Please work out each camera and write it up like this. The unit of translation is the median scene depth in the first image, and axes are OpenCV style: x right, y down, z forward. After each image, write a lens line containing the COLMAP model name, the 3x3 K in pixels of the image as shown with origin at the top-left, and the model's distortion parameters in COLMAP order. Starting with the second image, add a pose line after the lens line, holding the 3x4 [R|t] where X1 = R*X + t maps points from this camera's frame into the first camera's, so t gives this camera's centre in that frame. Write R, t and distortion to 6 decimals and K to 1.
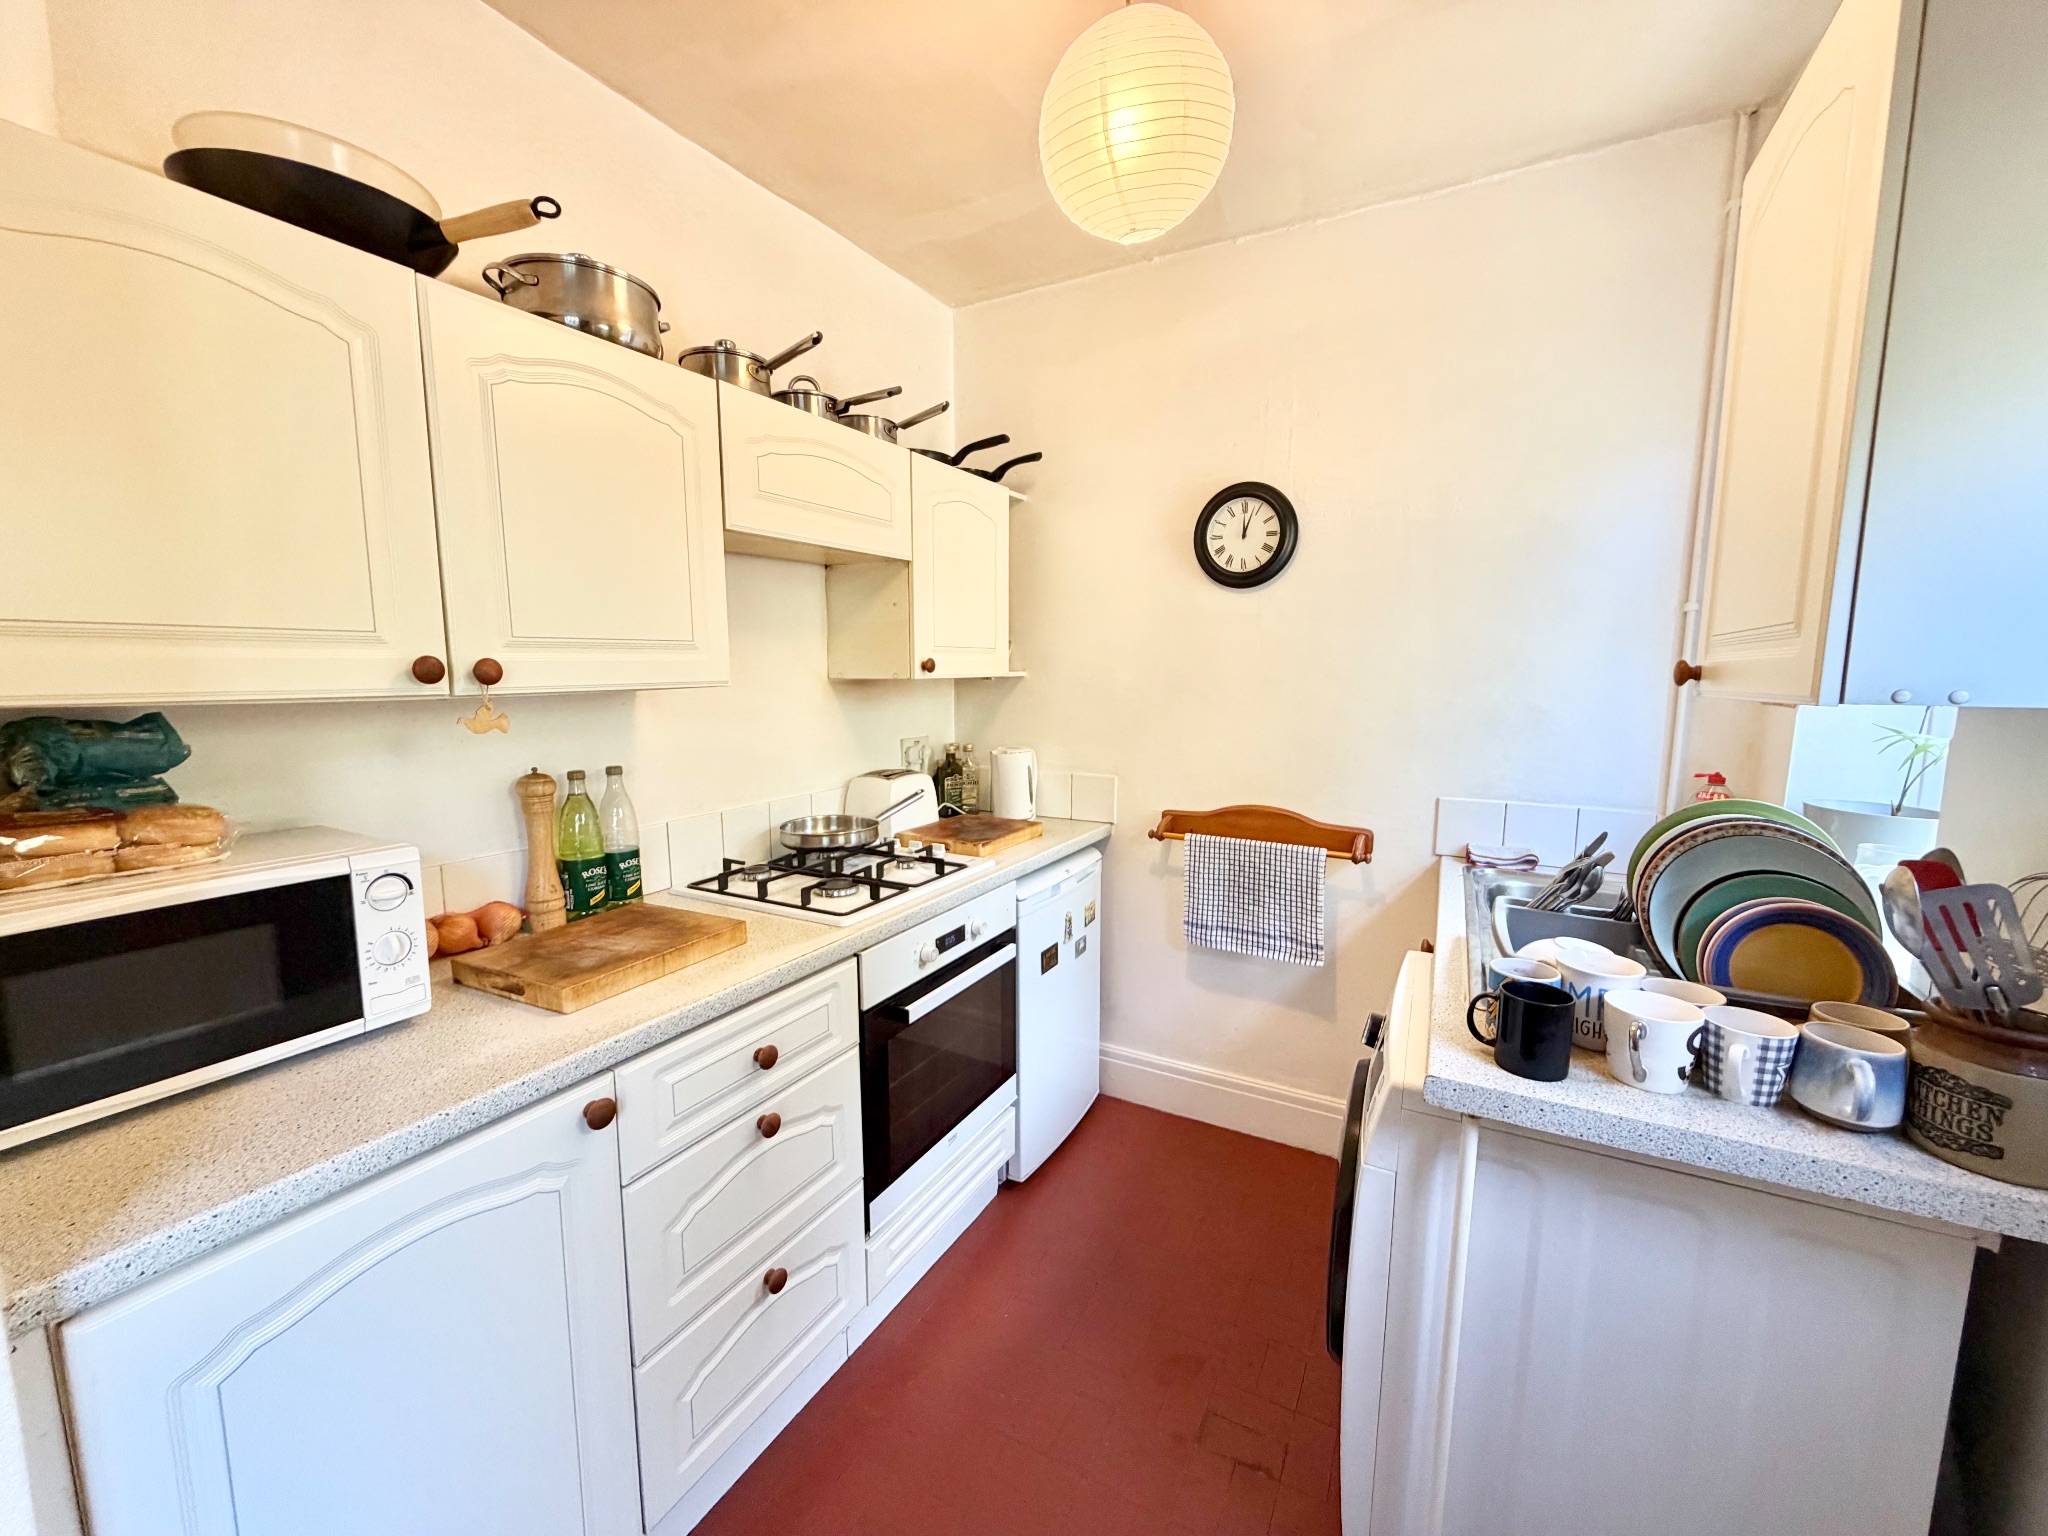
lens RADIAL K [[818.9, 0, 1014.6], [0, 818.9, 766.8], [0, 0, 1]] dist [-0.002003, 0.001733]
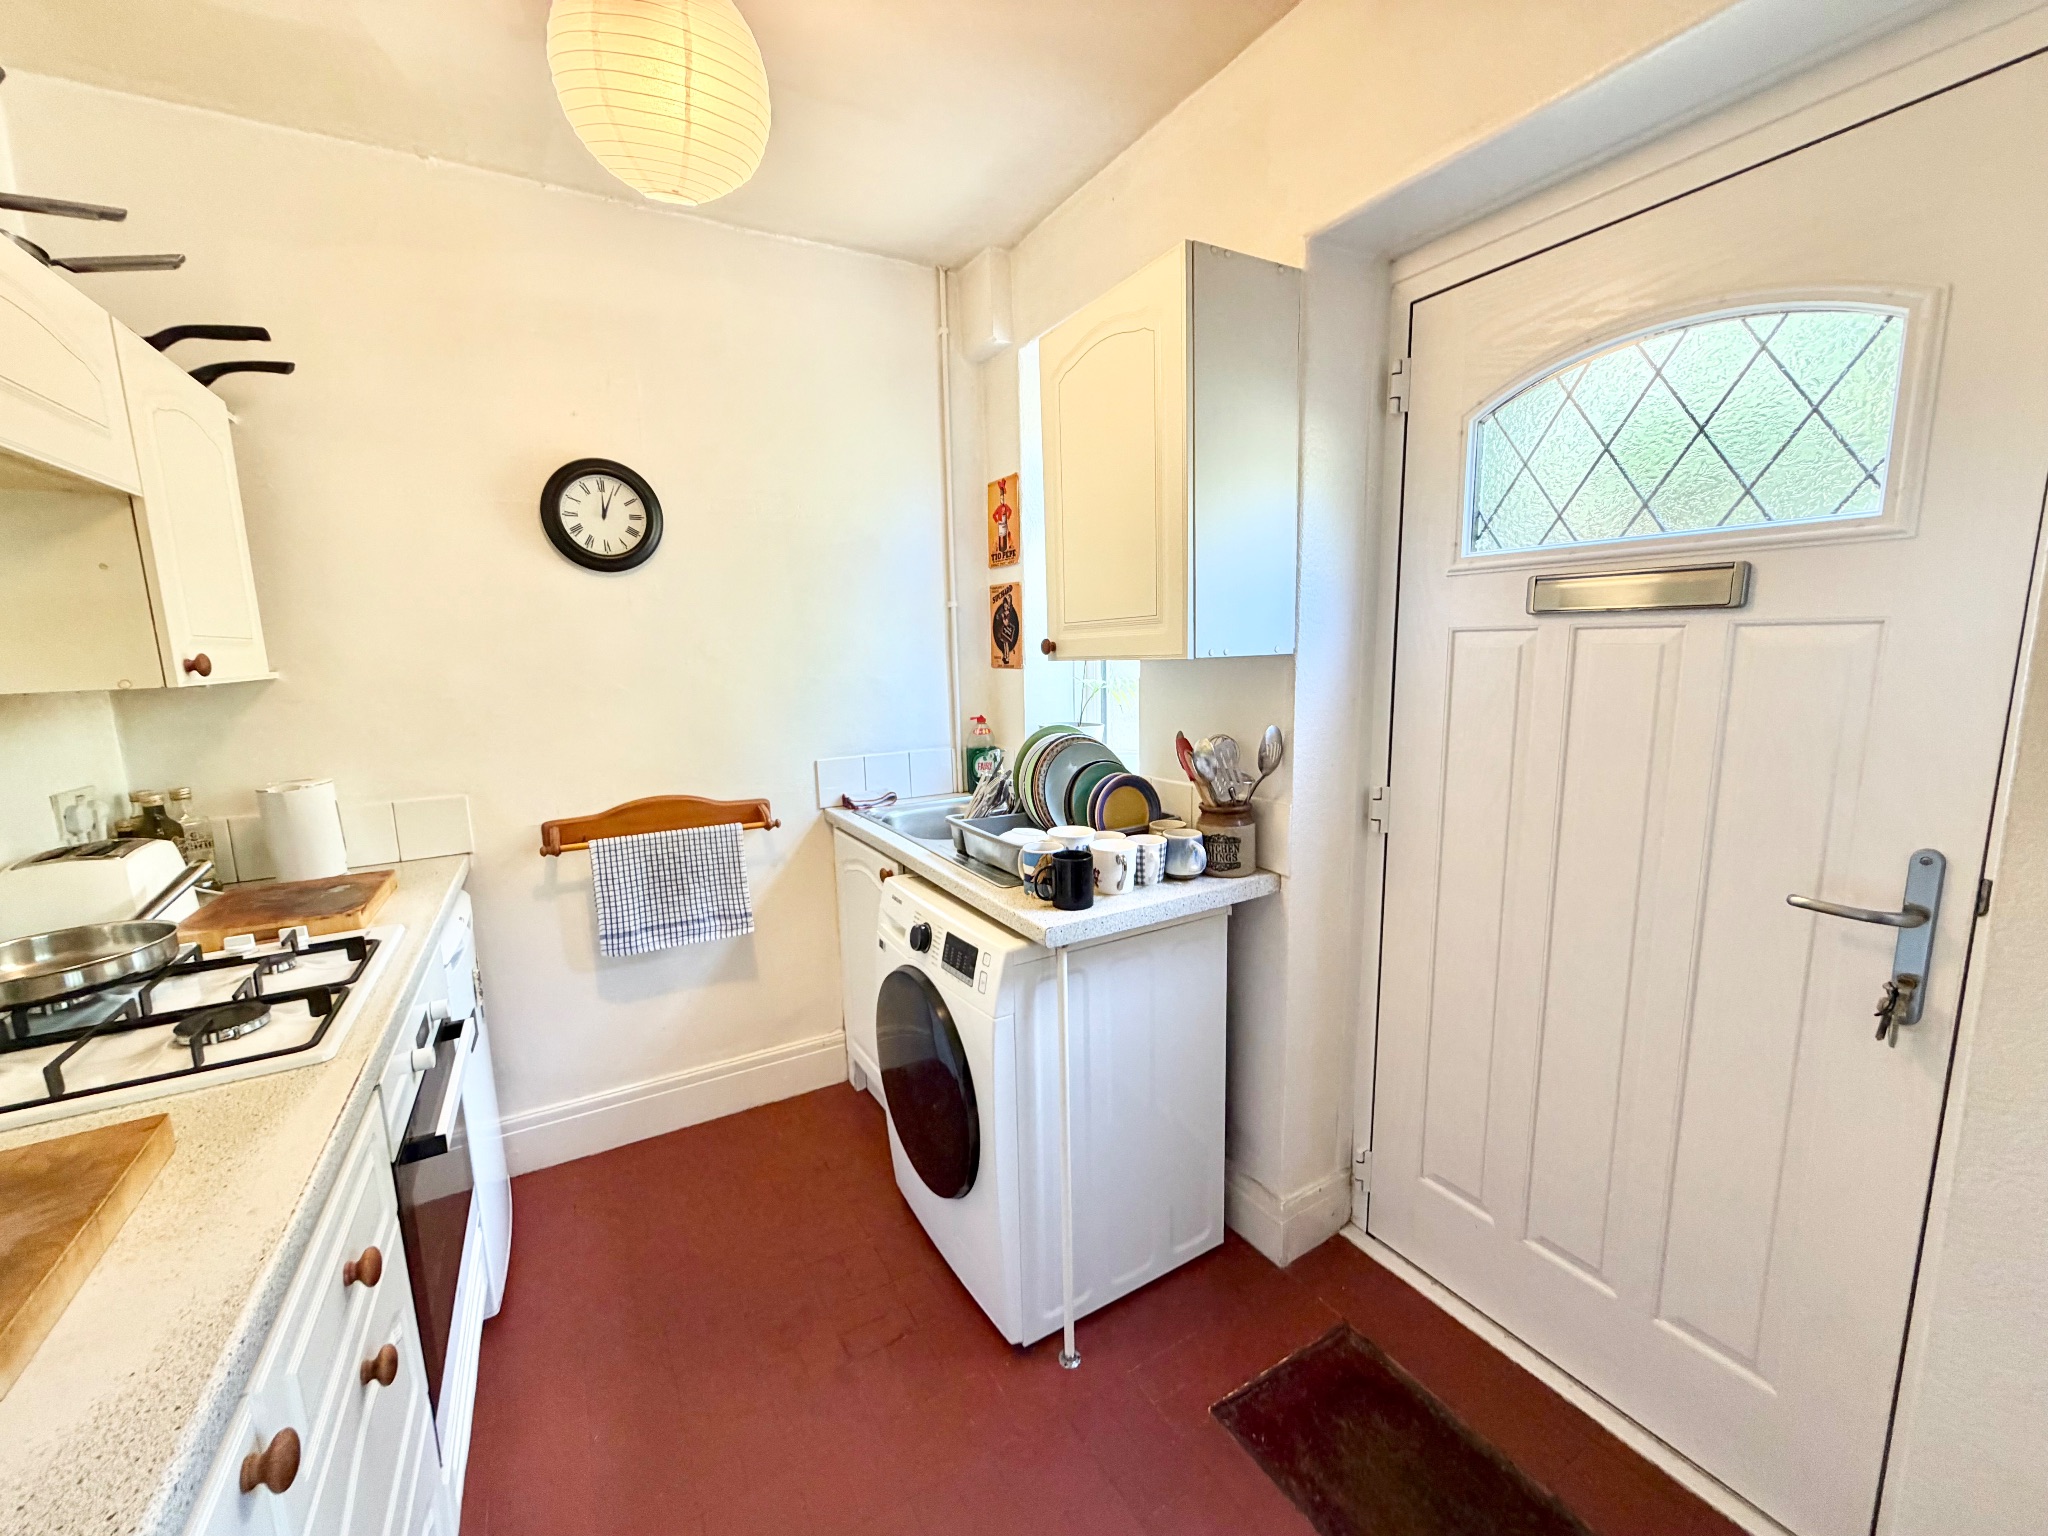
lens RADIAL K [[818.9, 0, 1020.2], [0, 818.9, 768.0], [0, 0, 1]] dist [-0.002003, 0.001733]
pose [[0.521719, -0.142665, 0.841104, -0.309397], [0.131684, 0.987569, 0.085827, -0.013969], [-0.842893, 0.065982, 0.534020, 0.114950]]
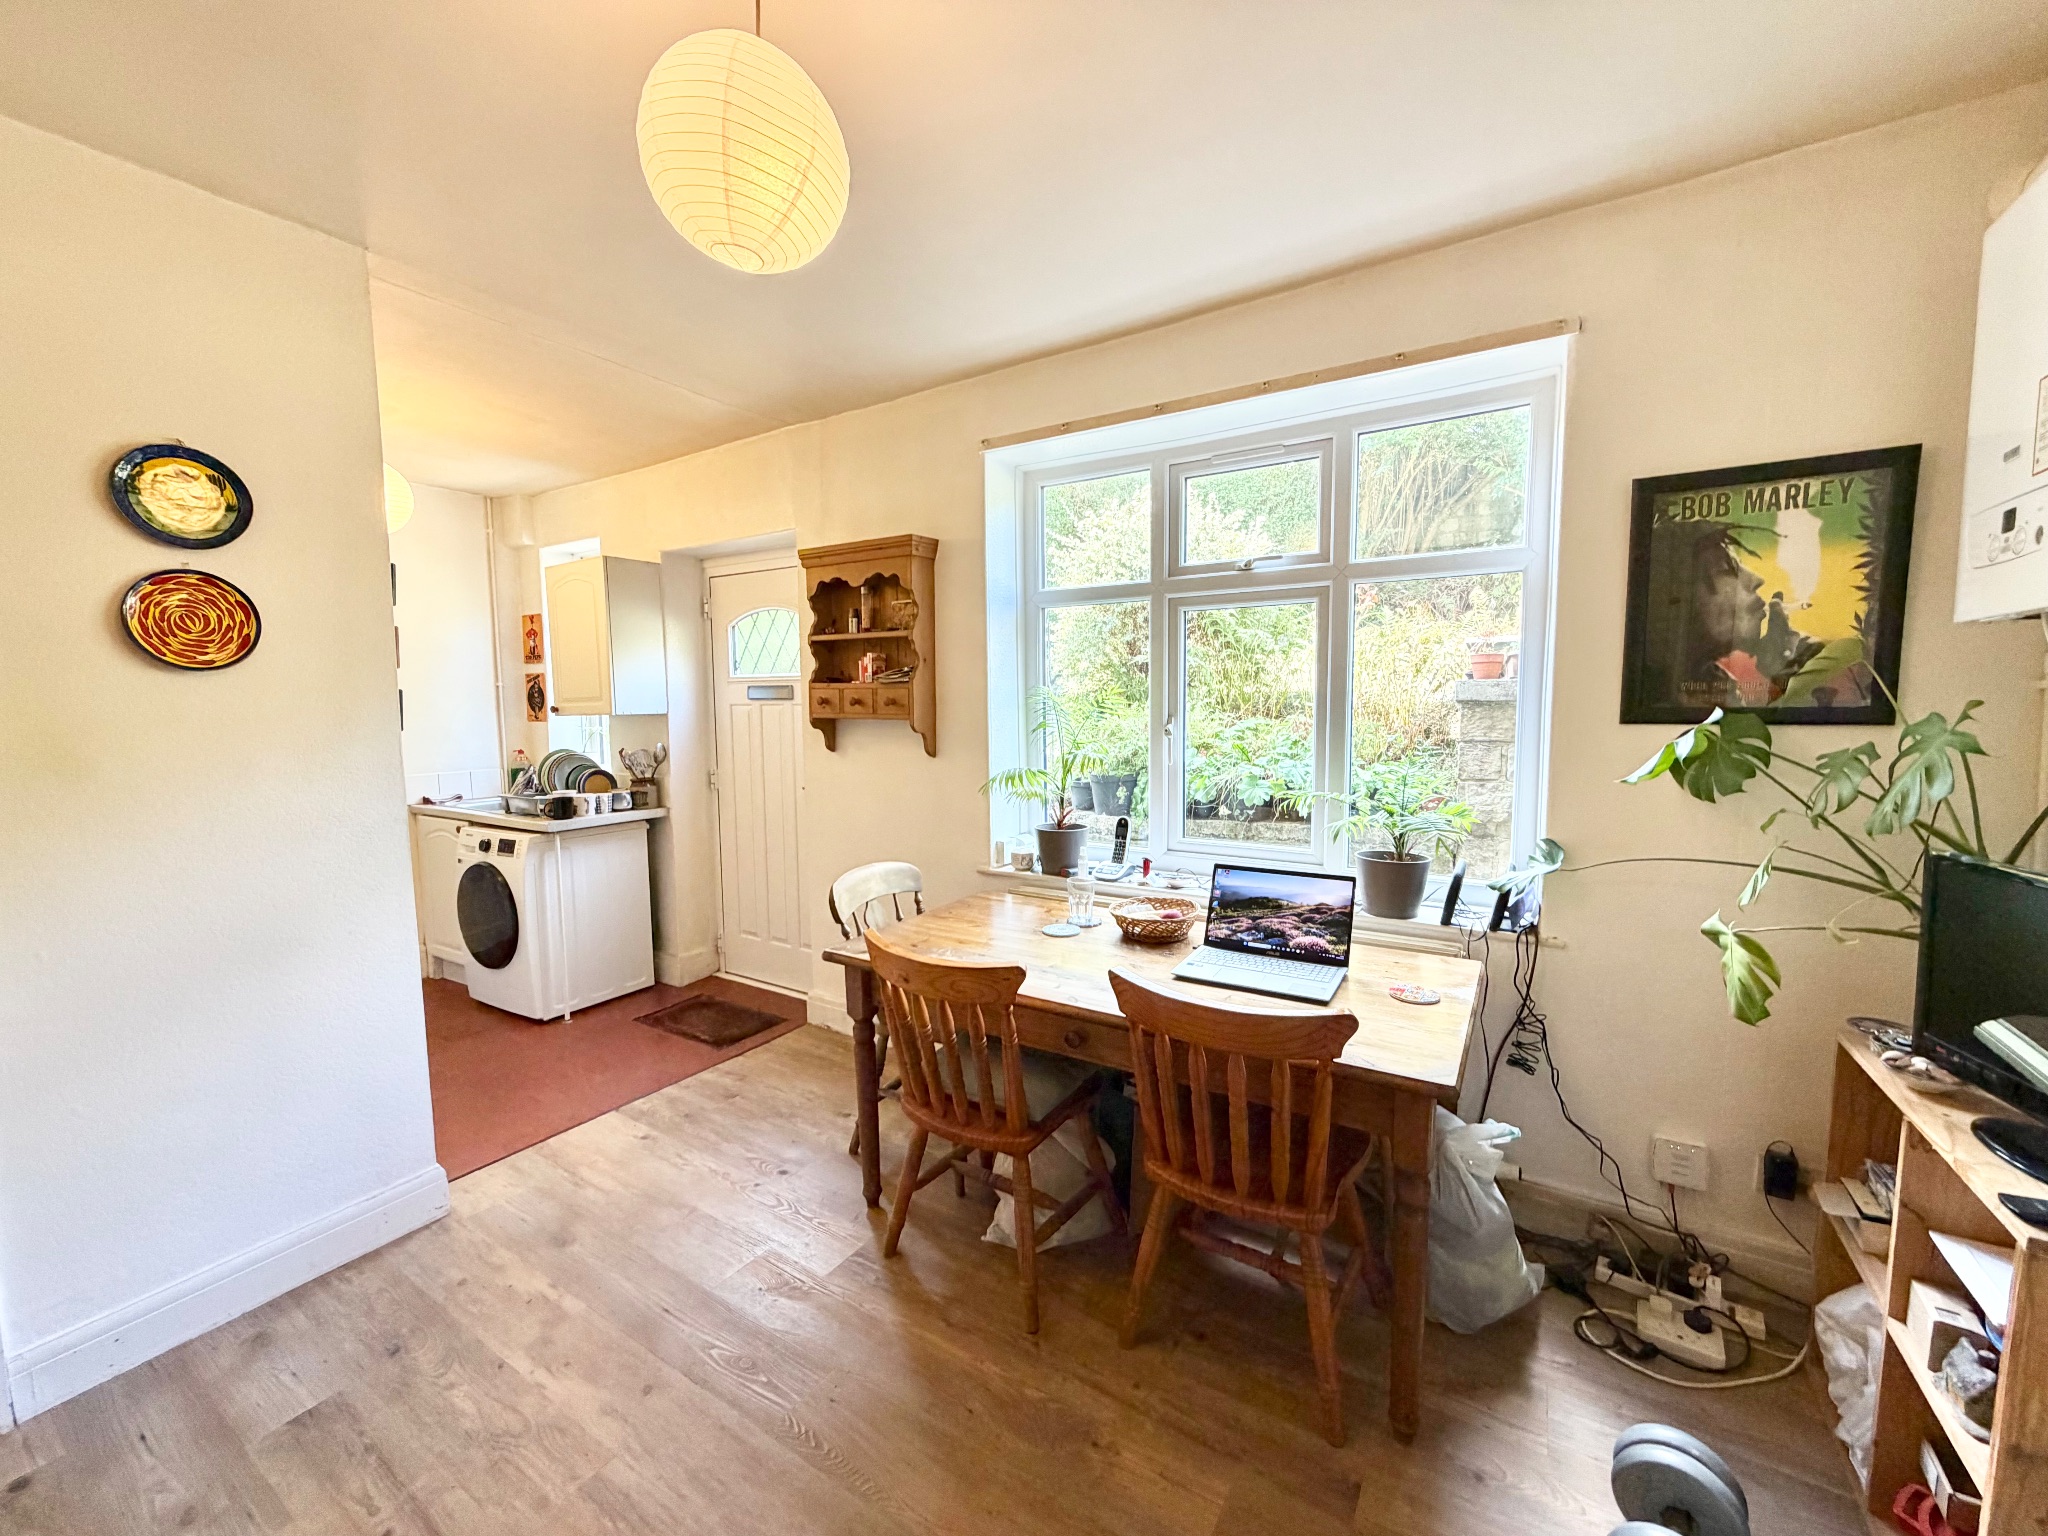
lens RADIAL K [[818.9, 0, 1022.7], [0, 818.9, 771.7], [0, 0, 1]] dist [-0.002003, 0.001733]
pose [[0.061977, -0.086735, 0.994302, -1.282396], [0.133651, 0.987966, 0.077852, 0.070183], [-0.989089, 0.128065, 0.072824, -0.585815]]
